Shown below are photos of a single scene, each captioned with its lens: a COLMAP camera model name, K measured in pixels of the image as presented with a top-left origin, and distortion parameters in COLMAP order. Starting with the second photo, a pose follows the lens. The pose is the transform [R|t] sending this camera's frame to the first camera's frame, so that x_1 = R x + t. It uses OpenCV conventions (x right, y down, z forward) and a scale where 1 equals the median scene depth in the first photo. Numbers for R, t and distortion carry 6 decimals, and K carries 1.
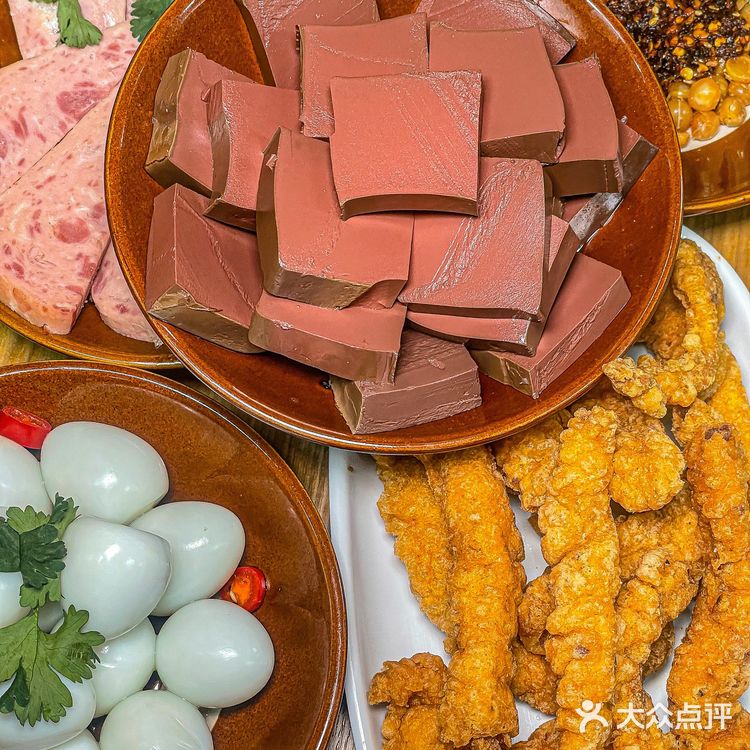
lens RADIAL K [[1585.1, 0, 374.3], [0, 1585.1, 376.5], [0, 0, 1]] dist [0.075643, 0.000000]
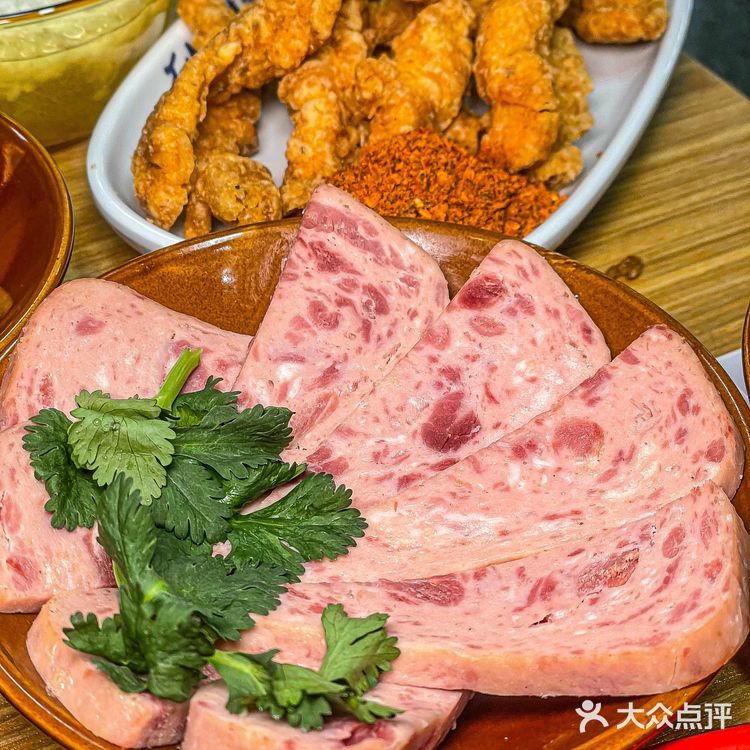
lens RADIAL K [[1585.1, 0, 374.0], [0, 1585.1, 374.7], [0, 0, 1]] dist [0.075643, 0.000000]
pose [[-0.748370, -0.434070, 0.501523, -0.435279], [0.614661, -0.169697, 0.770321, -0.630542], [-0.249266, 0.884752, 0.393803, 0.723170]]
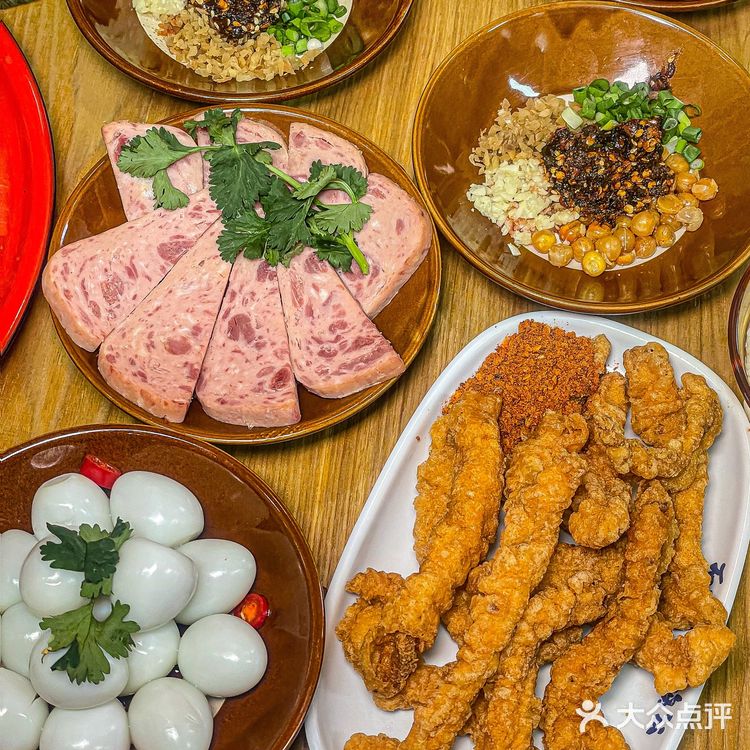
lens RADIAL K [[1585.1, 0, 376.1], [0, 1585.1, 373.5], [0, 0, 1]] dist [0.075643, 0.000000]
pose [[0.997630, -0.048964, 0.048338, -0.088987], [0.053406, 0.994011, -0.095339, 0.064115], [-0.043380, 0.097695, 0.994271, -0.307974]]
